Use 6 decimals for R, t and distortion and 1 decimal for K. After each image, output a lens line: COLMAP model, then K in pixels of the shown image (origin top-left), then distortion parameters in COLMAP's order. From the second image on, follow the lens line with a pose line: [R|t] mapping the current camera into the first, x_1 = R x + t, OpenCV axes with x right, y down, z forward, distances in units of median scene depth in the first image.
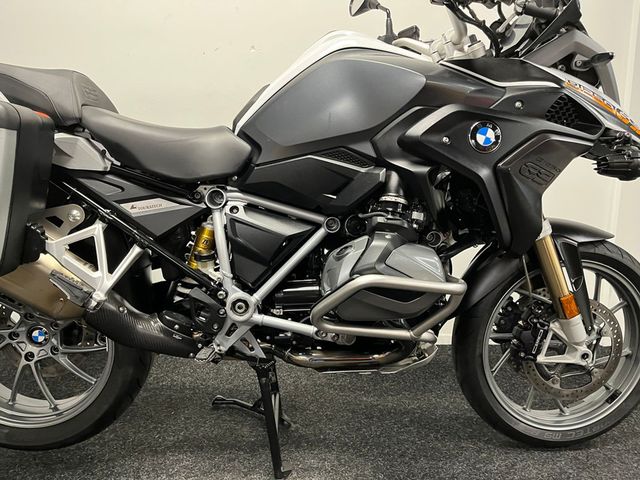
lens RADIAL K [[484.7, 0, 325.6], [0, 484.7, 237.7], [0, 0, 1]] dist [0.055244, -0.067088]
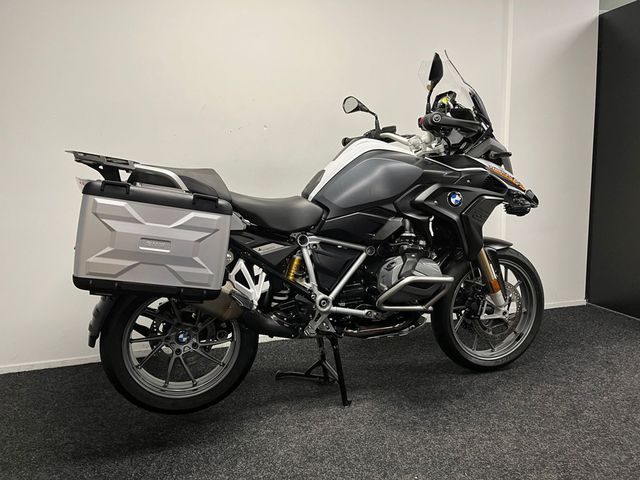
lens RADIAL K [[484.7, 0, 321.8], [0, 484.7, 244.1], [0, 0, 1]] dist [0.055244, -0.067088]
pose [[0.974175, -0.074325, 0.213210, -0.514523], [0.077488, 0.996972, -0.006504, -0.051406], [-0.212081, 0.022857, 0.976985, -0.641708]]
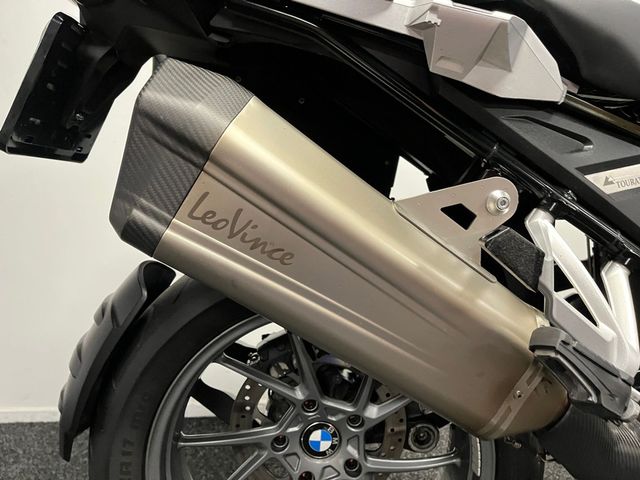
lens RADIAL K [[484.7, 0, 318.6], [0, 484.7, 240.6], [0, 0, 1]] dist [0.055244, -0.067088]
pose [[0.999343, -0.033855, -0.012960, -0.632737], [0.033348, 0.998739, -0.037538, 0.002298], [0.014215, 0.037081, 0.999211, 0.504907]]
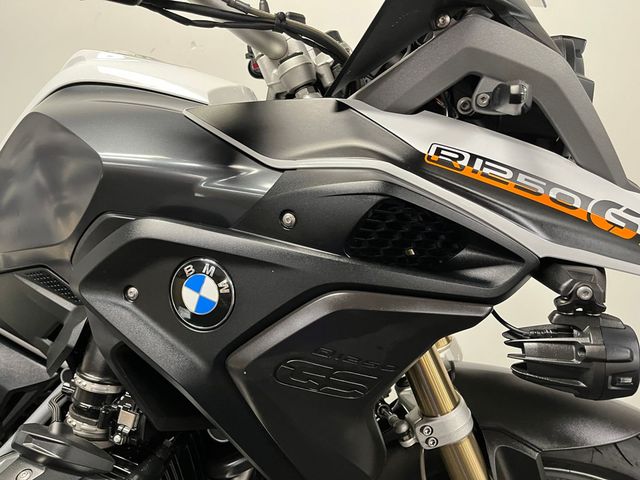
lens RADIAL K [[484.7, 0, 326.6], [0, 484.7, 235.2], [0, 0, 1]] dist [0.055244, -0.067088]
pose [[0.949040, 0.039015, -0.312733, 0.491249], [-0.014670, 0.996701, 0.079823, -0.254901], [0.314815, -0.071168, 0.946481, 0.524183]]
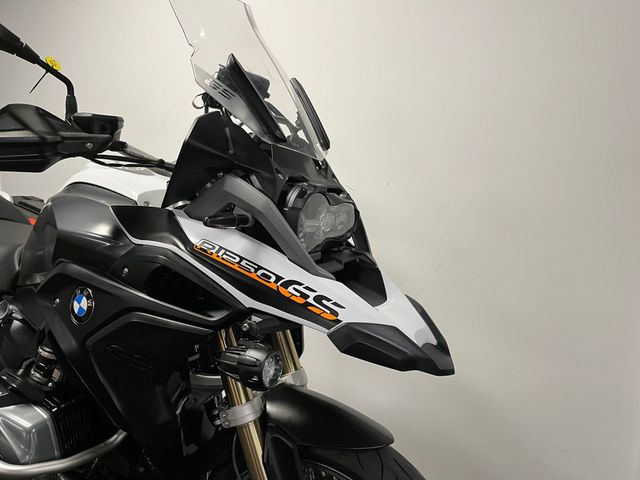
lens RADIAL K [[484.7, 0, 321.6], [0, 484.7, 243.6], [0, 0, 1]] dist [0.055244, -0.067088]
pose [[0.847106, 0.094932, -0.522876, 0.963284], [-0.114182, 0.993449, -0.004617, -0.306797], [0.519012, 0.063614, 0.852396, 0.405871]]
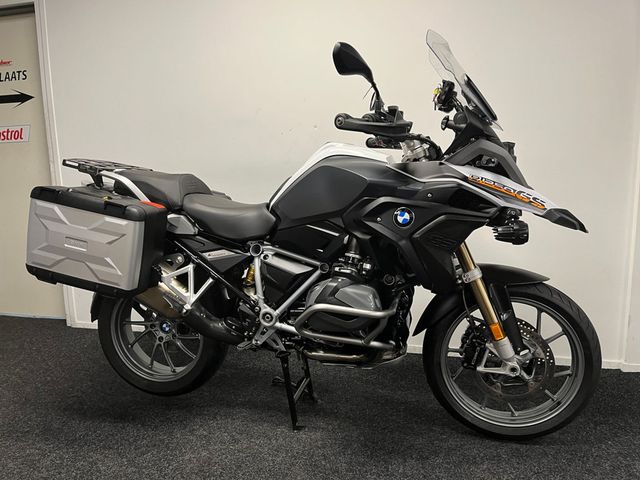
lens RADIAL K [[484.7, 0, 321.3], [0, 484.7, 243.6], [0, 0, 1]] dist [0.055244, -0.067088]
pose [[0.951633, 0.014182, -0.306911, 0.471940], [-0.015234, 0.999883, -0.001034, -0.101147], [0.306861, 0.005659, 0.951738, -0.469147]]
